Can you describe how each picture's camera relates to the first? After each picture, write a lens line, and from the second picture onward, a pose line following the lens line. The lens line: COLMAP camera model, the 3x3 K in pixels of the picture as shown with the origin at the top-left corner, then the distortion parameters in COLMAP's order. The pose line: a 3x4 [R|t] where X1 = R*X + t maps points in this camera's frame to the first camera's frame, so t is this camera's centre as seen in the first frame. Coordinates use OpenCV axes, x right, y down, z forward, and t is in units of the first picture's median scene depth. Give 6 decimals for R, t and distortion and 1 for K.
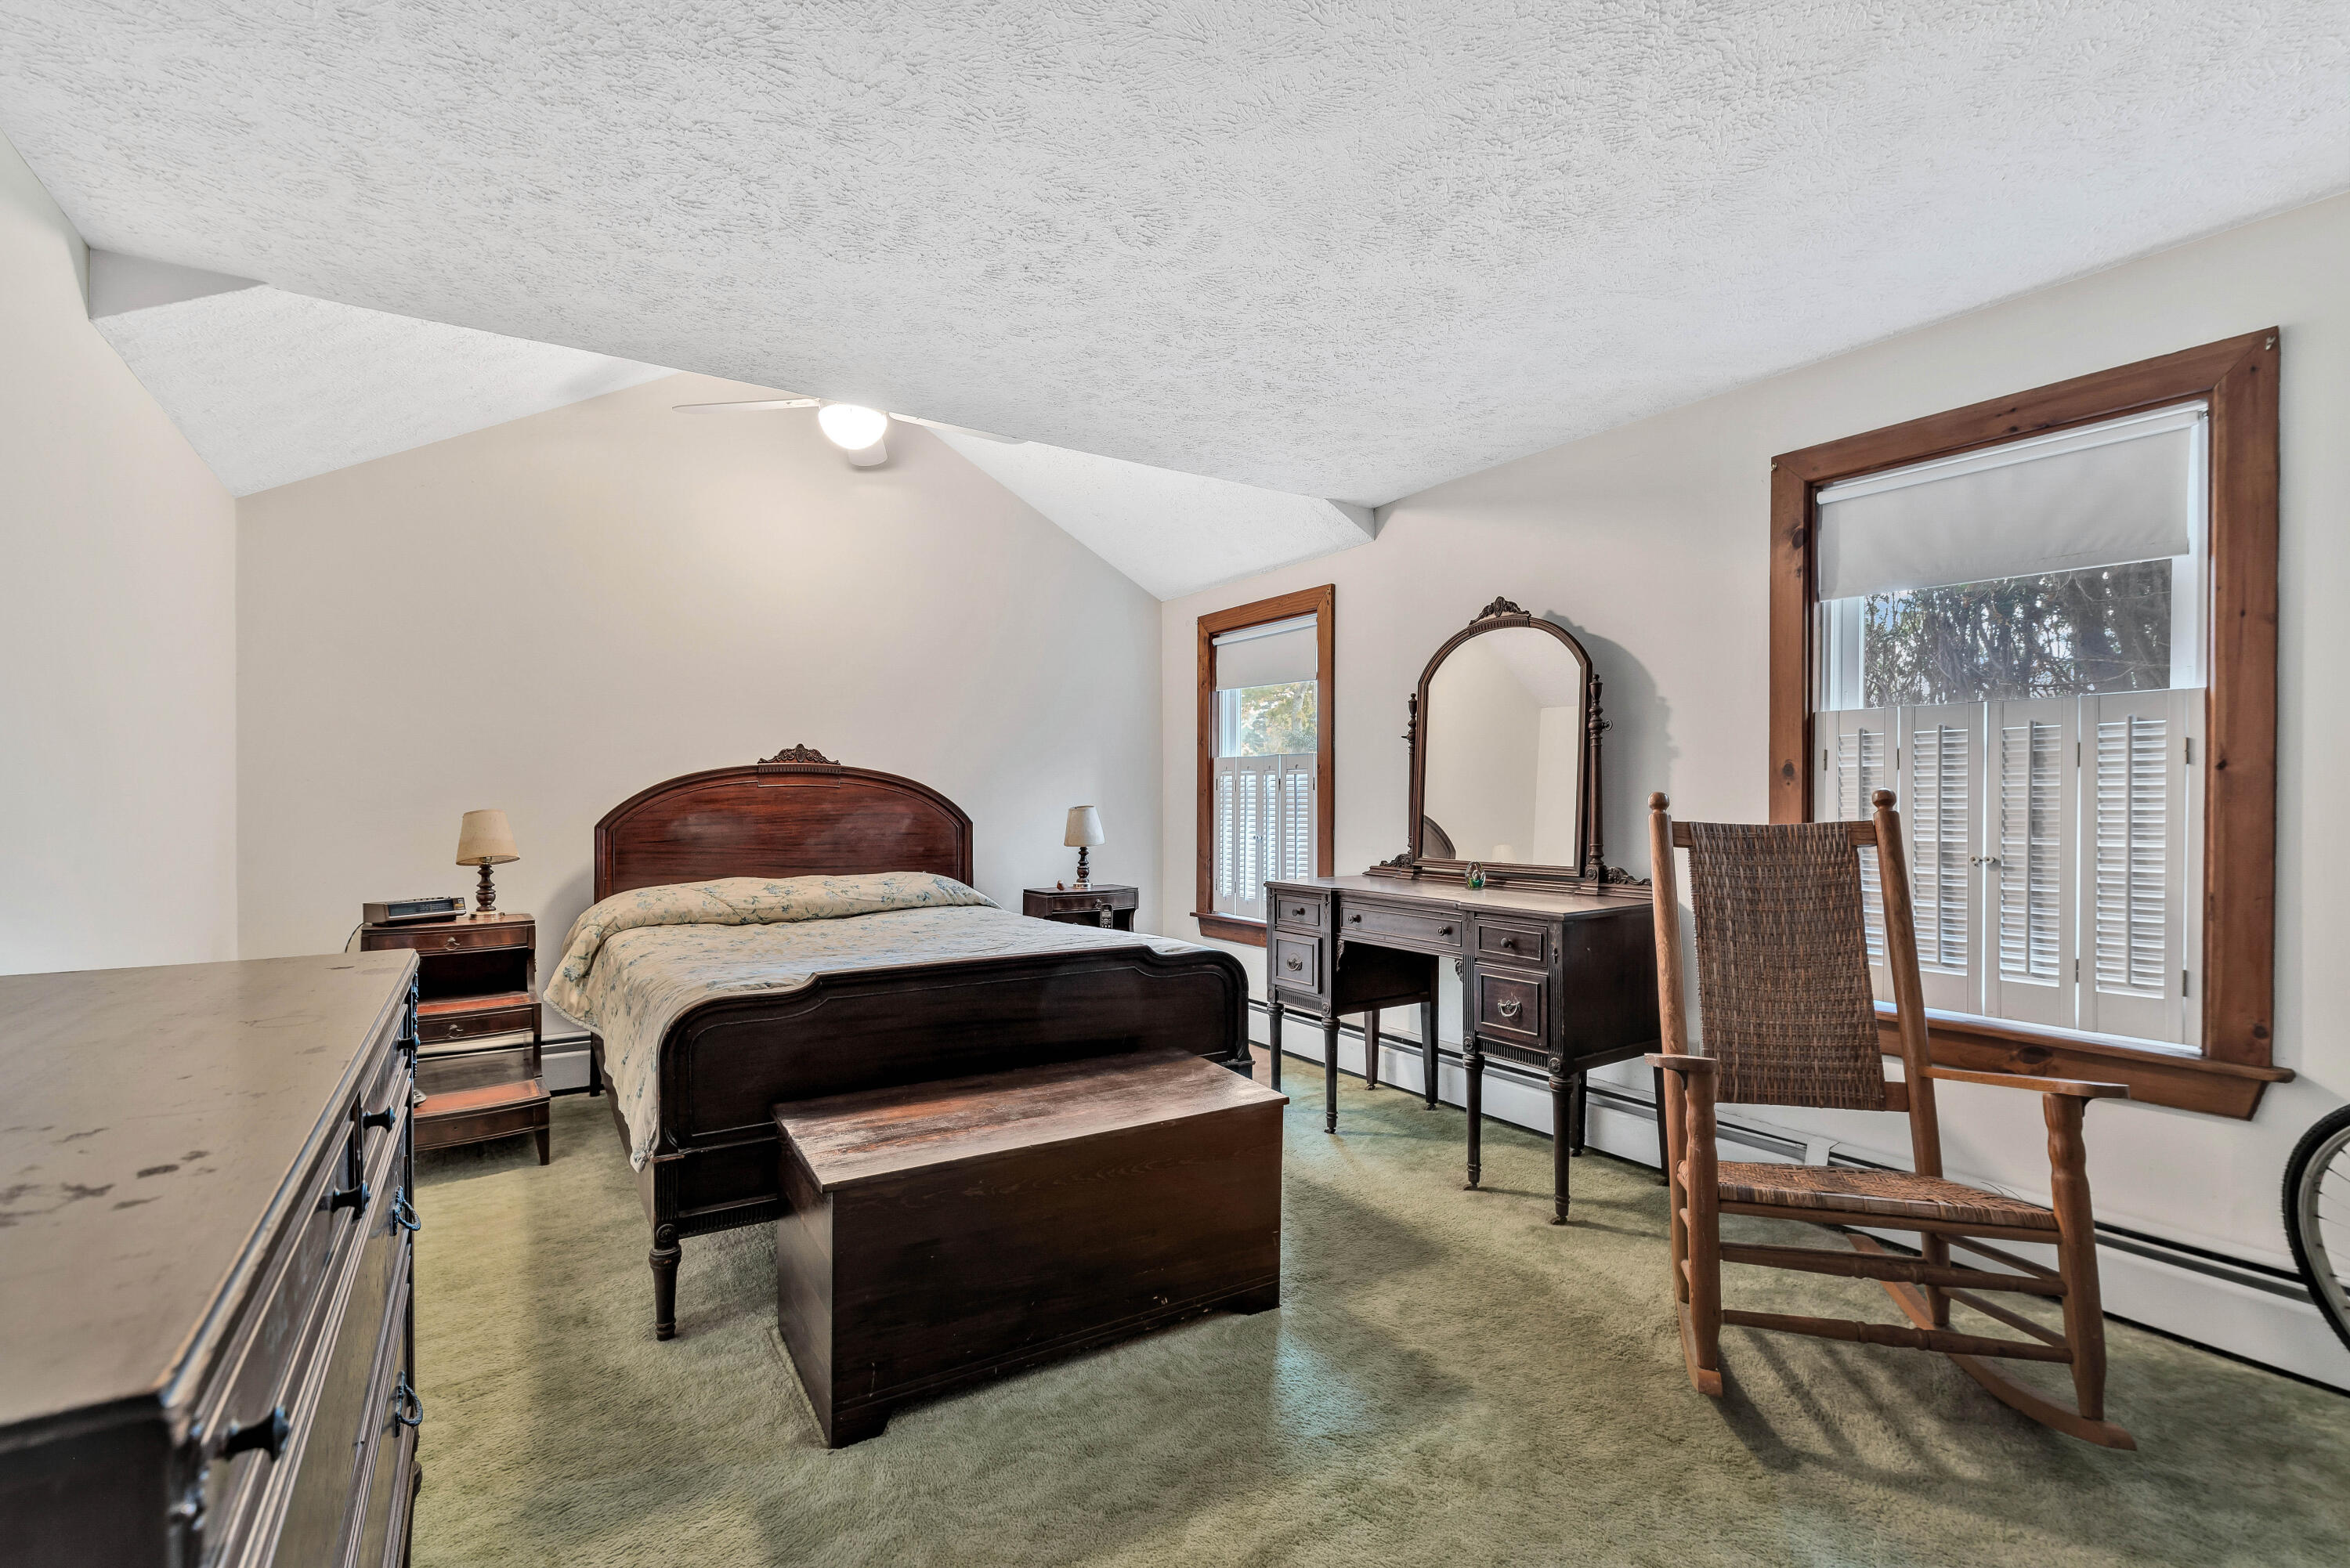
lens RADIAL K [[1071.5, 0, 1174.4], [0, 1071.5, 792.0], [0, 0, 1]] dist [-0.008315, 0.001435]
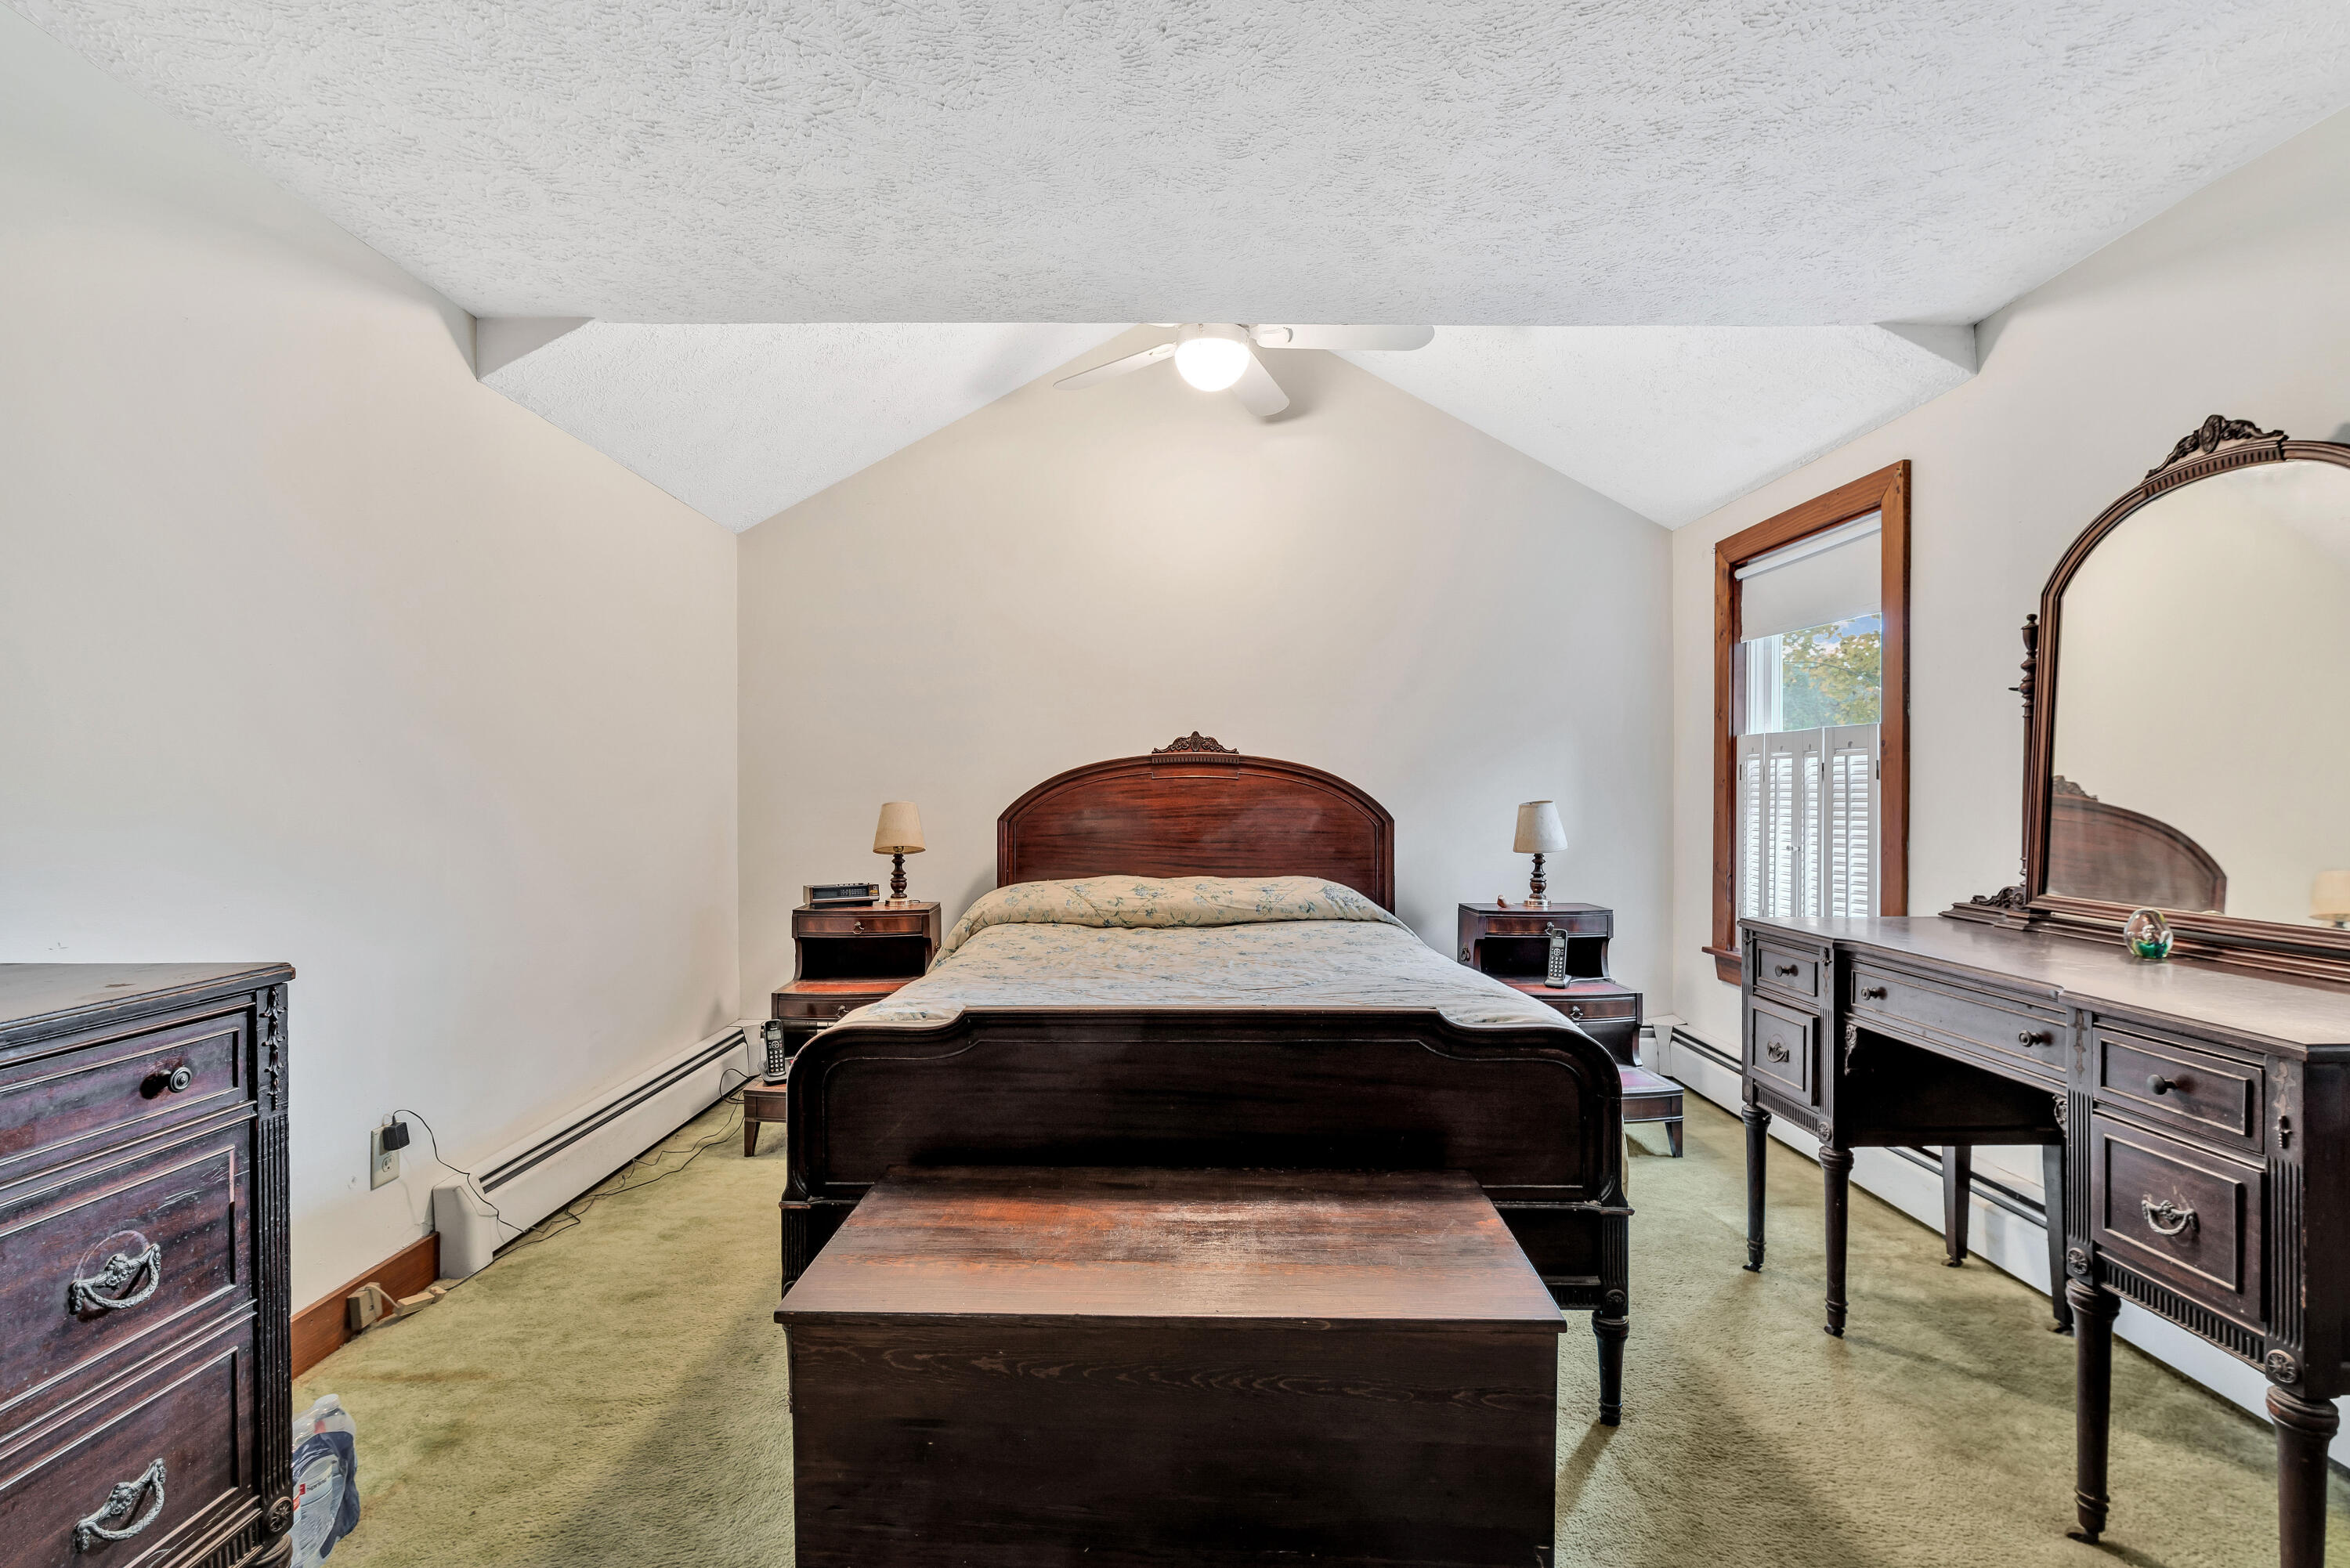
lens RADIAL K [[1071.5, 0, 1168.2], [0, 1071.5, 788.4], [0, 0, 1]] dist [-0.008315, 0.001435]
pose [[0.836977, 0.000174, -0.547237, 0.153807], [0.002121, 0.999991, 0.003563, 0.000426], [0.547233, -0.004143, 0.836970, 0.263571]]
